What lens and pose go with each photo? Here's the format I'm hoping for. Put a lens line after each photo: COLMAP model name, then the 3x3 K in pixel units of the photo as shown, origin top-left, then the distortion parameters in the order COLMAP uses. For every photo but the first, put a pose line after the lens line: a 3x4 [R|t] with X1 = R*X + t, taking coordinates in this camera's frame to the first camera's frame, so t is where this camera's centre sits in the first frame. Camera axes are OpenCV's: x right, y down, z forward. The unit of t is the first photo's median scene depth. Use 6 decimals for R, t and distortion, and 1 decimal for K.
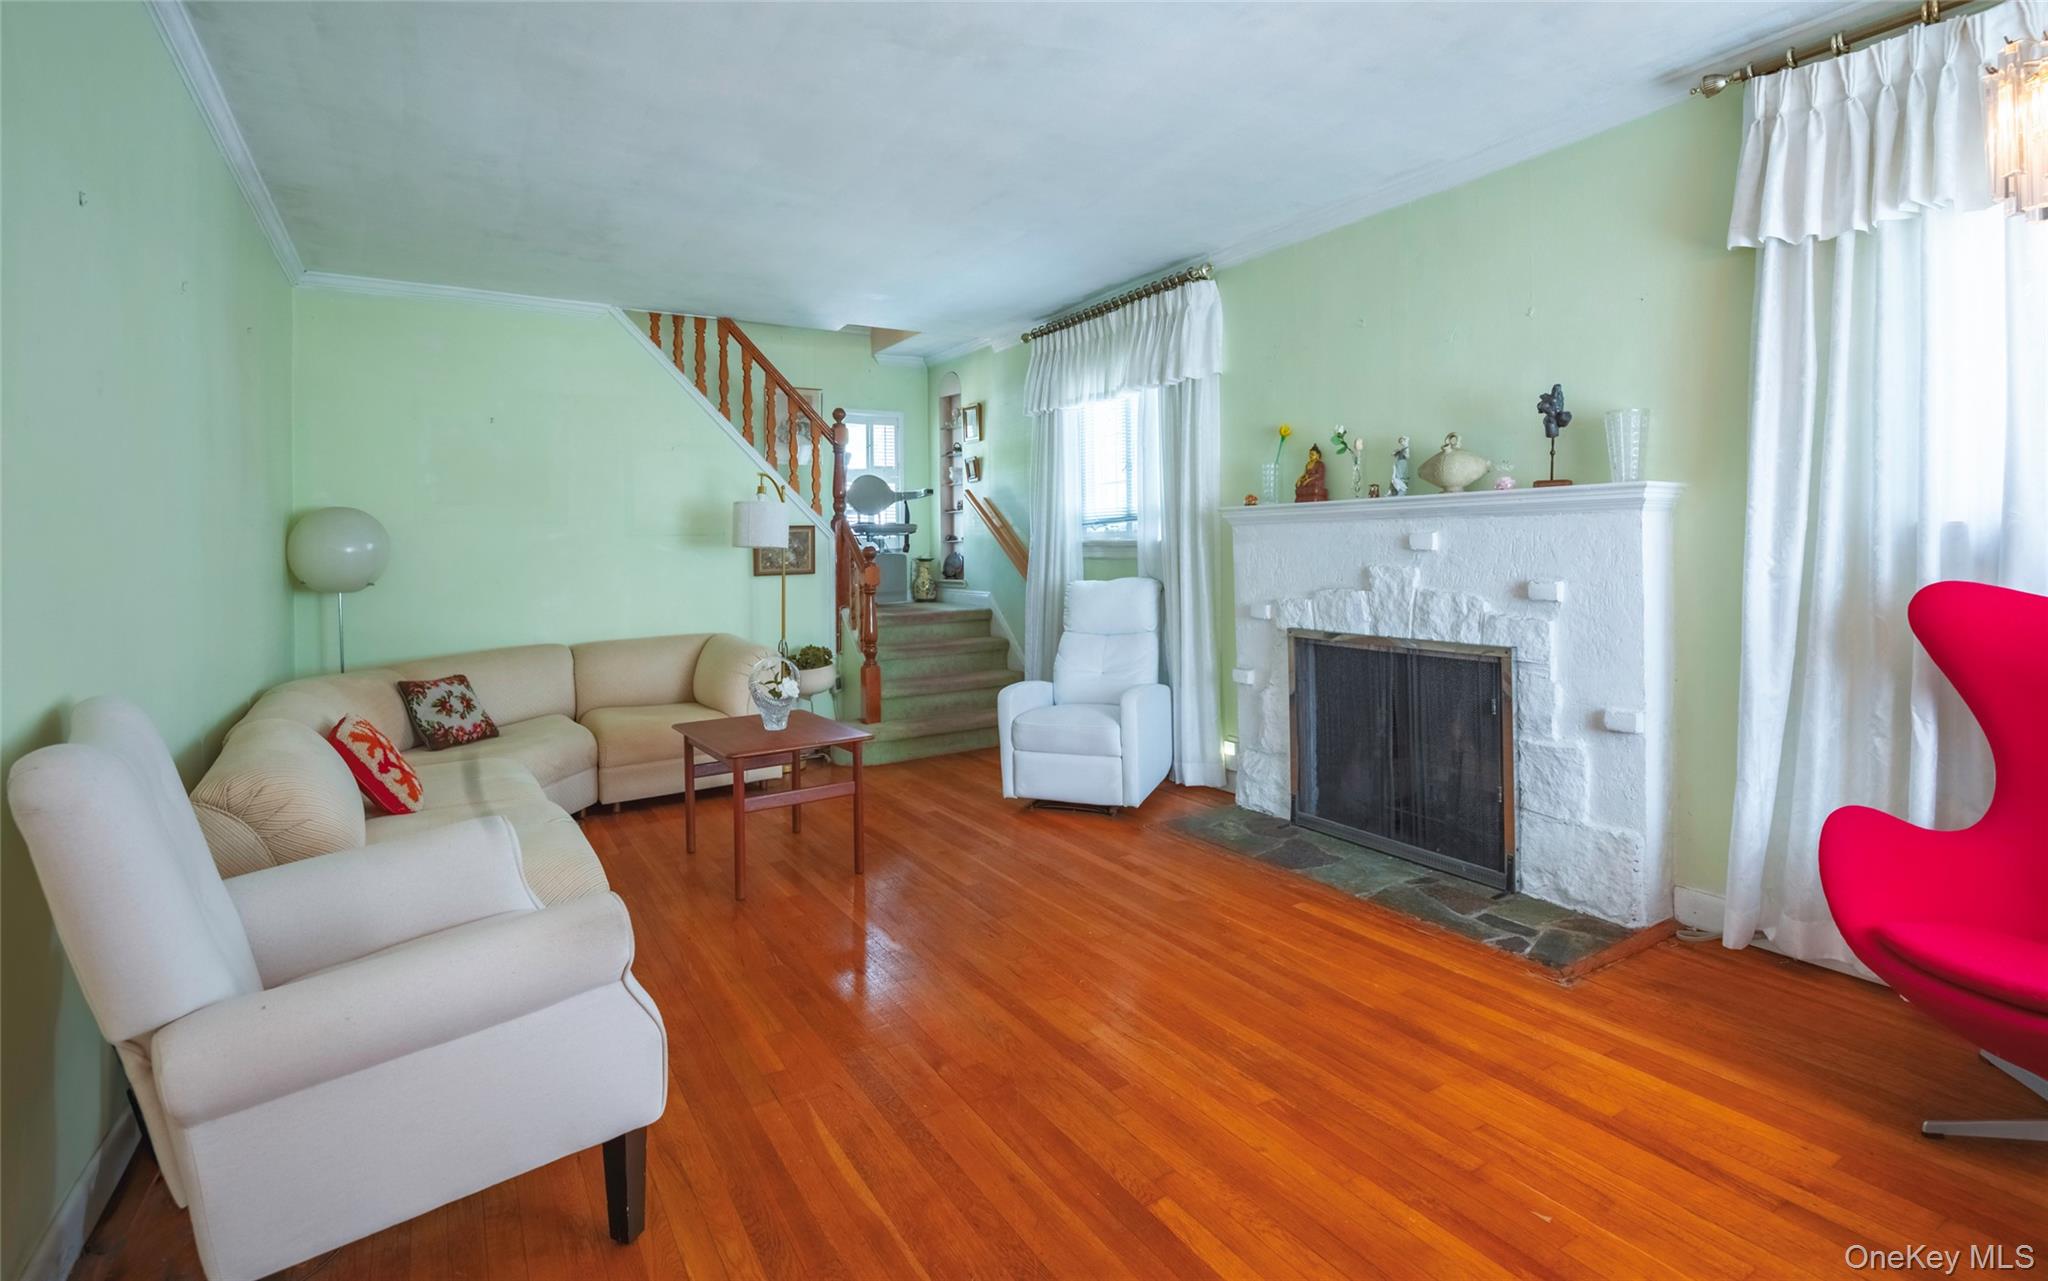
lens RADIAL K [[959.9, 0, 1022.8], [0, 959.9, 548.9], [0, 0, 1]] dist [0.004384, -0.000381]
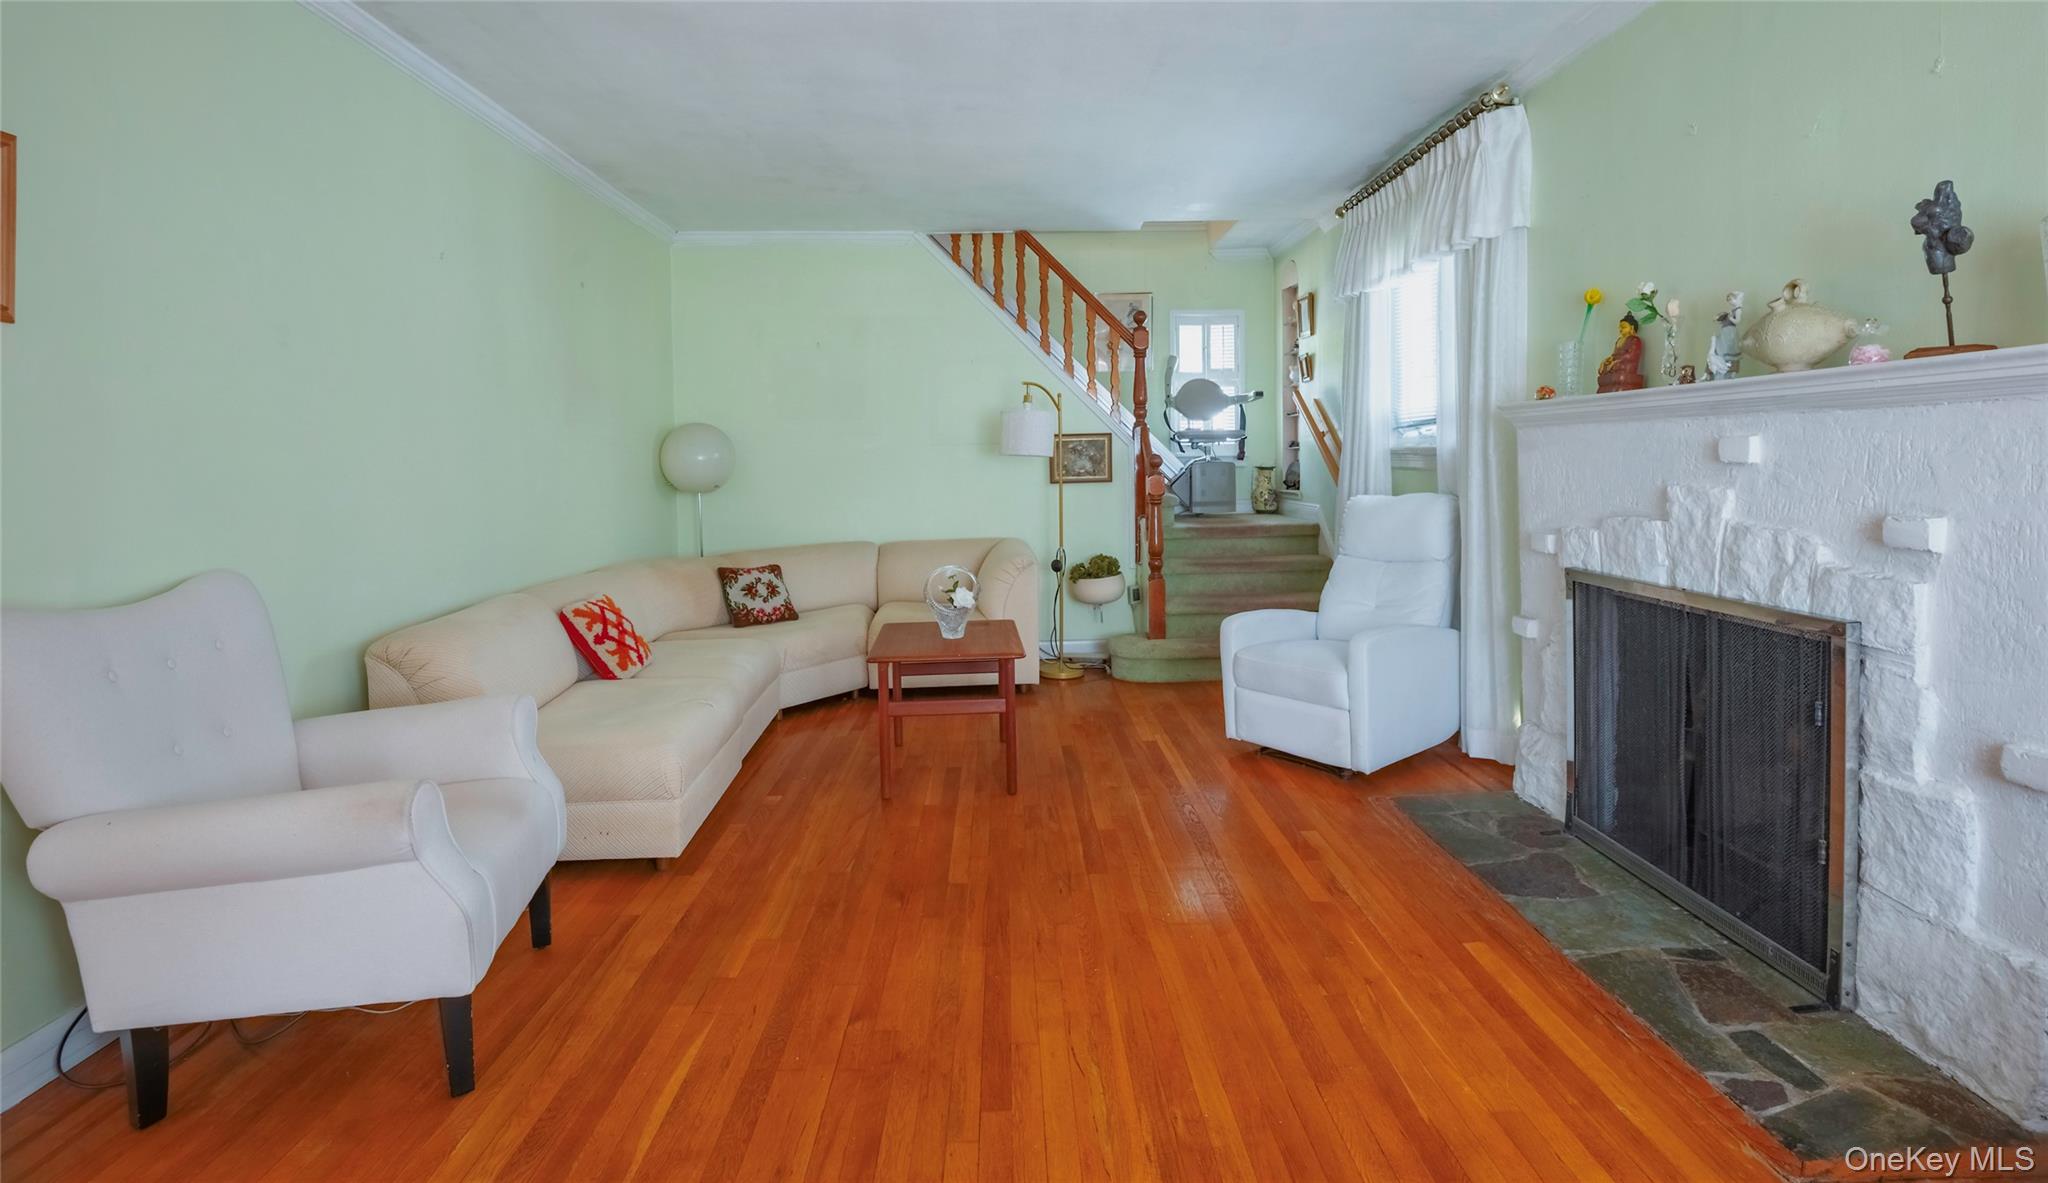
lens RADIAL K [[944.5, 0, 1025.7], [0, 944.5, 489.6], [0, 0, 1]] dist [-0.012916, -0.001097]
pose [[0.865447, 0.018266, -0.500667, 0.283948], [0.000983, 0.999271, 0.038157, -0.004846], [0.500999, -0.033515, 0.864799, 0.178403]]
